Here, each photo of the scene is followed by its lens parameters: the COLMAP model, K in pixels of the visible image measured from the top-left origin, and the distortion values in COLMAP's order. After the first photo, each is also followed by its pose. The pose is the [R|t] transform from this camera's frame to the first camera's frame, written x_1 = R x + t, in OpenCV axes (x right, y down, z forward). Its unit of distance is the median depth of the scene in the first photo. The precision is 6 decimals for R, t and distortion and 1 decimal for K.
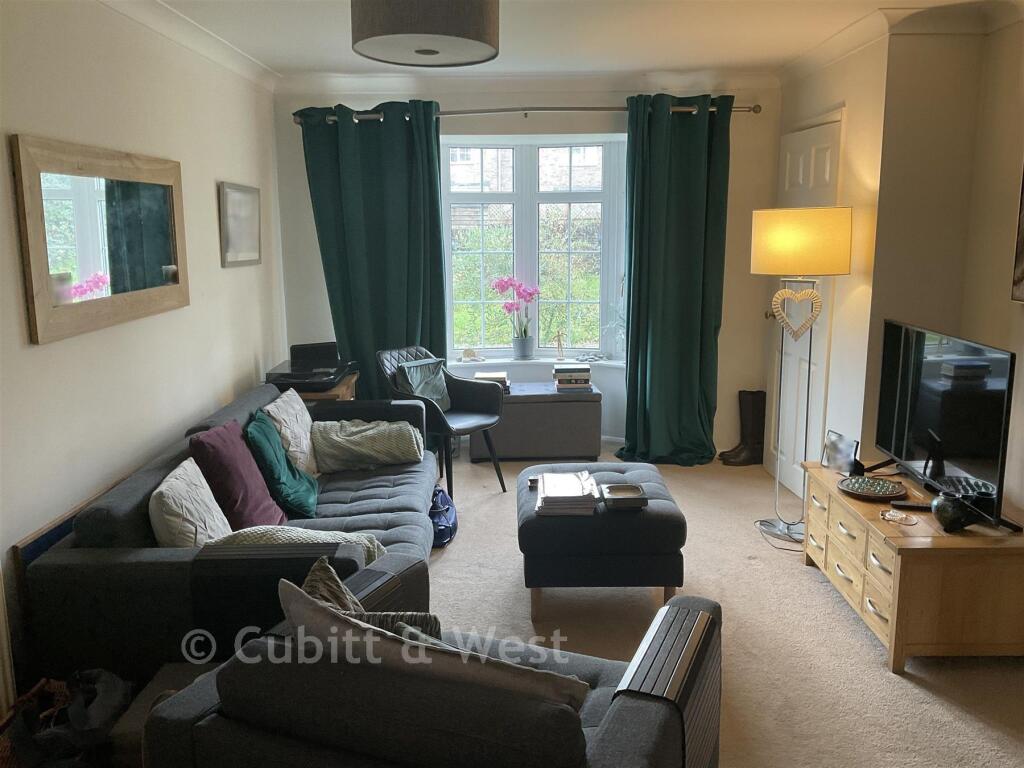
lens RADIAL K [[864.8, 0, 512.0], [0, 864.8, 384.0], [0, 0, 1]] dist [0.176838, -0.351674]
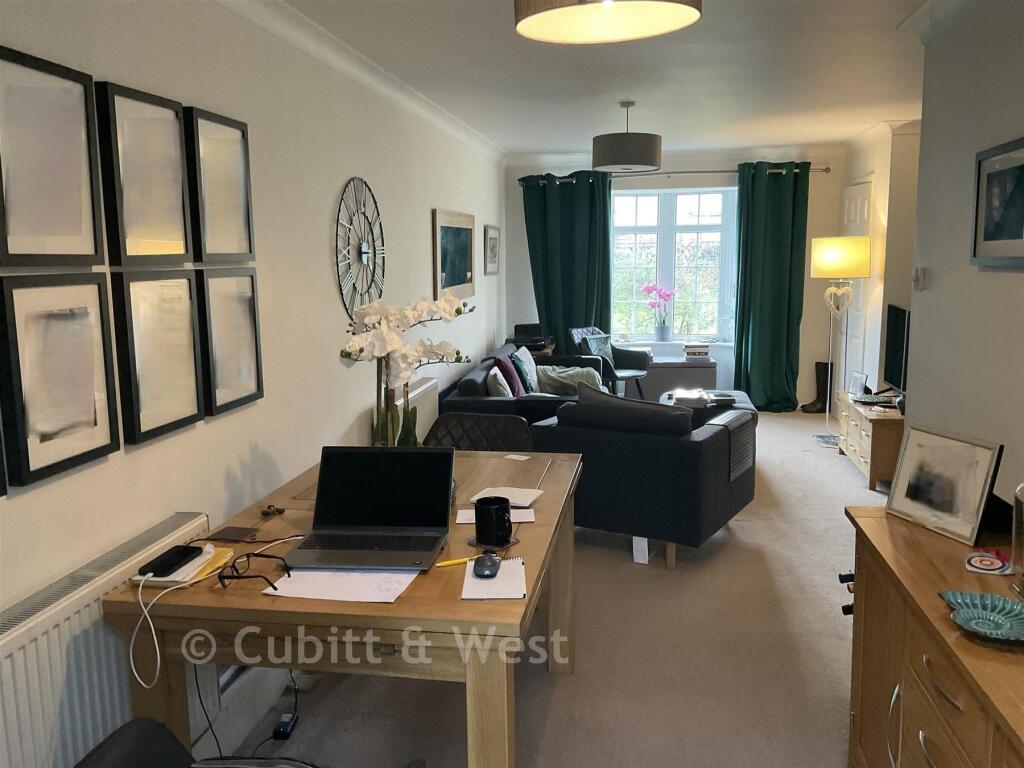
lens RADIAL K [[864.8, 0, 512.0], [0, 864.8, 384.0], [0, 0, 1]] dist [0.176838, -0.351674]
pose [[0.988945, 0.020420, -0.146867, -0.023154], [-0.024206, 0.999418, -0.024042, 0.098395], [0.146291, 0.027331, 0.988864, -0.544444]]
